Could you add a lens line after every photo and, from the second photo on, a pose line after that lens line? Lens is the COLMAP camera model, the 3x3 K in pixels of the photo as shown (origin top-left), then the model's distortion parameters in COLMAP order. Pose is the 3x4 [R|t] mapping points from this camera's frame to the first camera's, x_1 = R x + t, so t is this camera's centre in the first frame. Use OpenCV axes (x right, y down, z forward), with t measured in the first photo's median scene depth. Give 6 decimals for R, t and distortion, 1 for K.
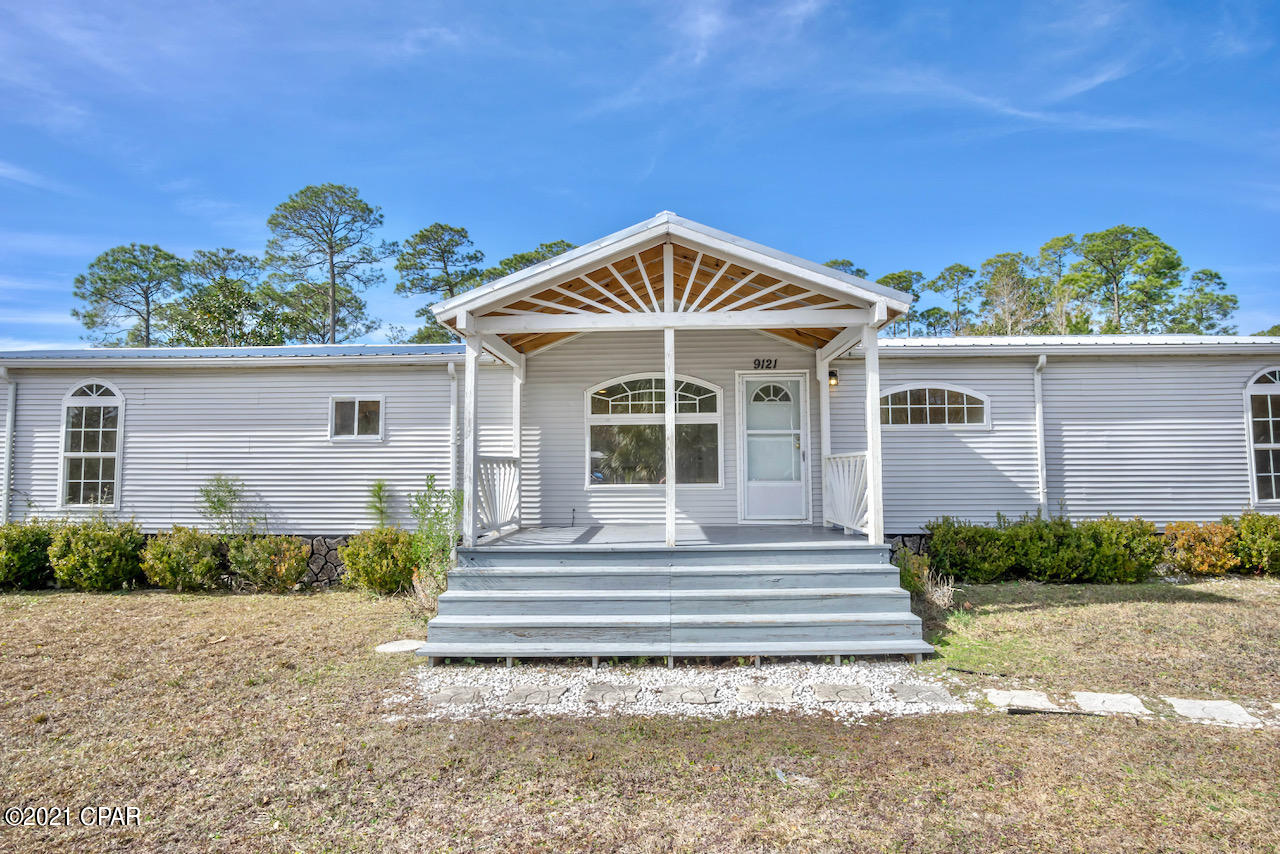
lens RADIAL K [[691.1, 0, 633.2], [0, 691.1, 431.2], [0, 0, 1]] dist [-0.016215, 0.002335]
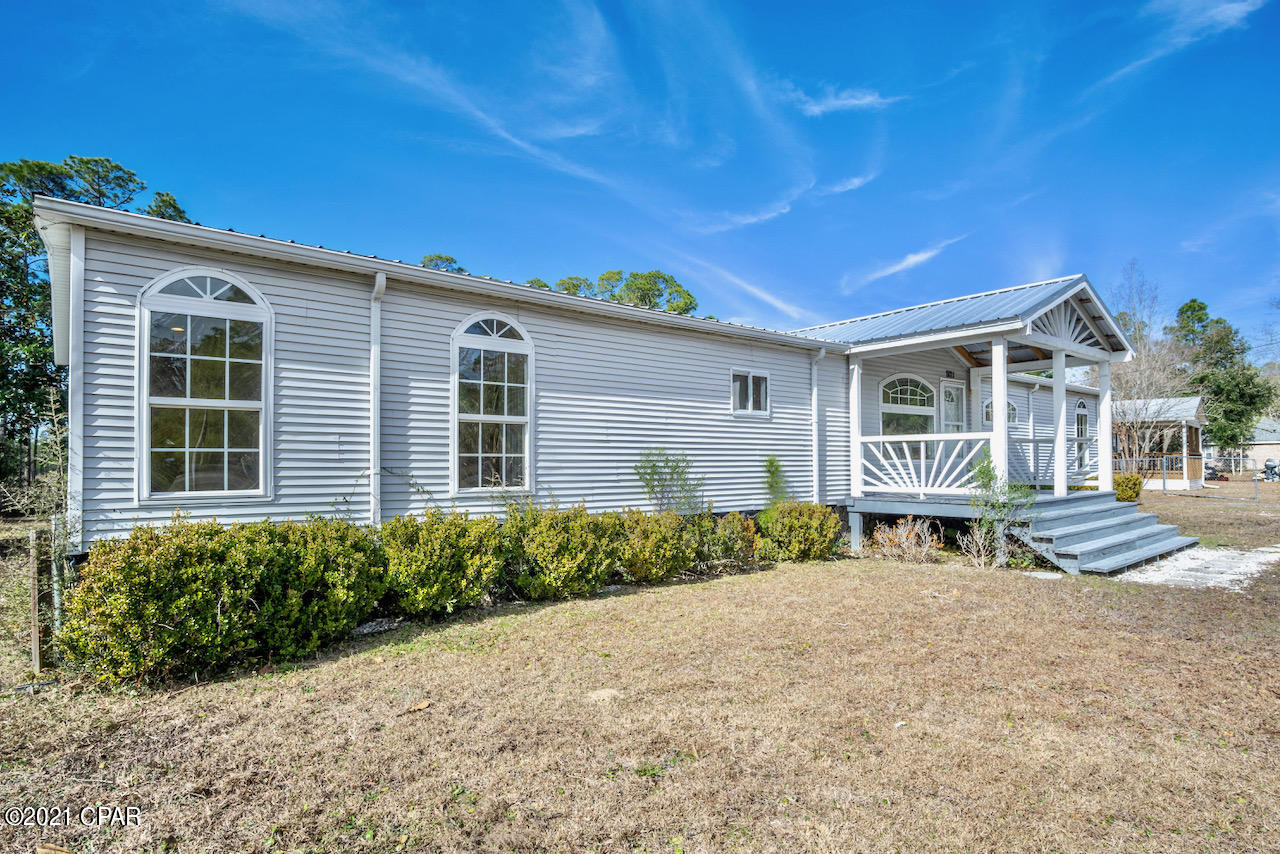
lens RADIAL K [[735.1, 0, 640.8], [0, 735.1, 457.2], [0, 0, 1]] dist [0.004383, 0.001315]
pose [[0.740884, 0.008935, 0.671574, -1.189307], [-0.026732, 0.999511, 0.016193, 0.058297], [-0.671101, -0.029950, 0.740761, 0.324863]]
